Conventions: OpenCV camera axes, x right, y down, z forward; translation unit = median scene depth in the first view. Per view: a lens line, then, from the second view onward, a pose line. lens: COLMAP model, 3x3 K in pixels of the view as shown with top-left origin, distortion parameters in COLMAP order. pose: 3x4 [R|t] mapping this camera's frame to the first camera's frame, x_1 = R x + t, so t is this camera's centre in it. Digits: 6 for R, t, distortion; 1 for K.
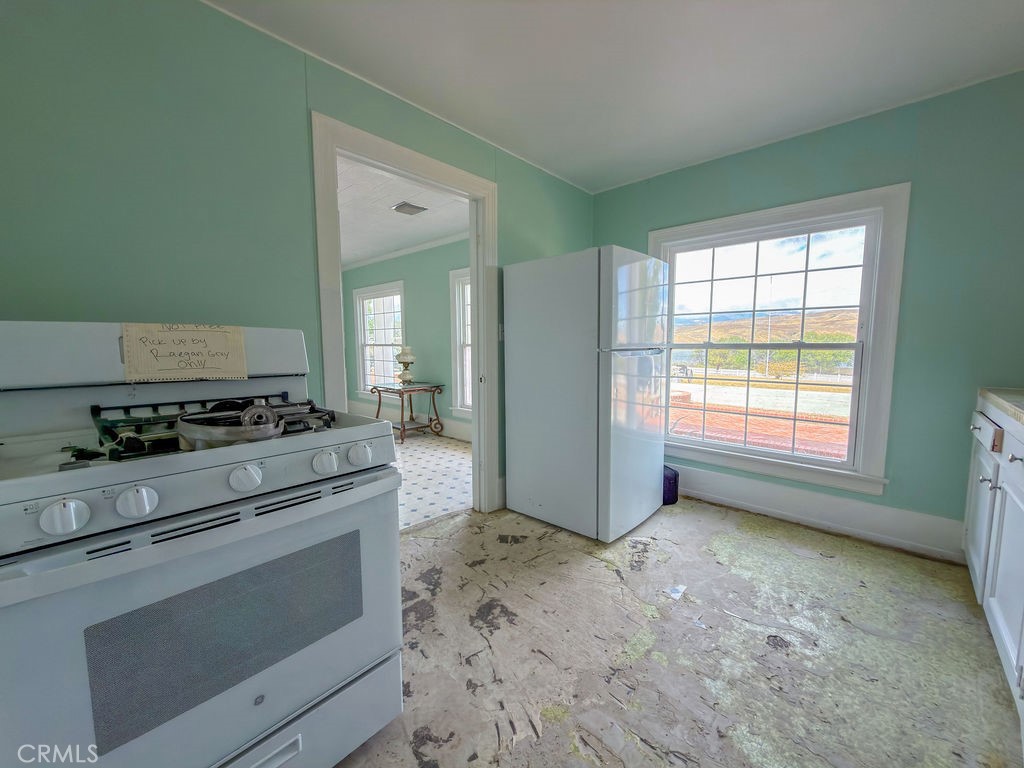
lens RADIAL K [[409.4, 0, 512.3], [0, 409.4, 382.5], [0, 0, 1]] dist [0.000086, -0.000187]
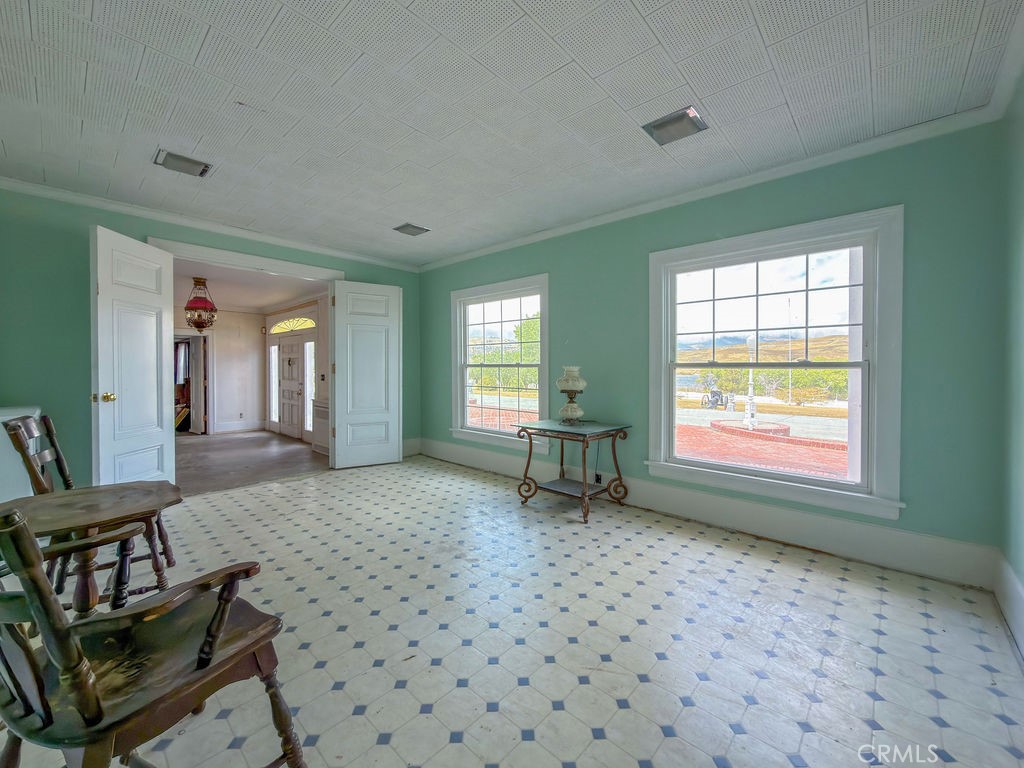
lens RADIAL K [[409.4, 0, 511.6], [0, 409.4, 373.8], [0, 0, 1]] dist [0.000086, -0.000187]
pose [[0.999944, -0.003579, 0.010006, -0.358255], [0.004264, 0.997588, -0.069287, -0.032238], [-0.009734, 0.069326, 0.997547, 0.338427]]
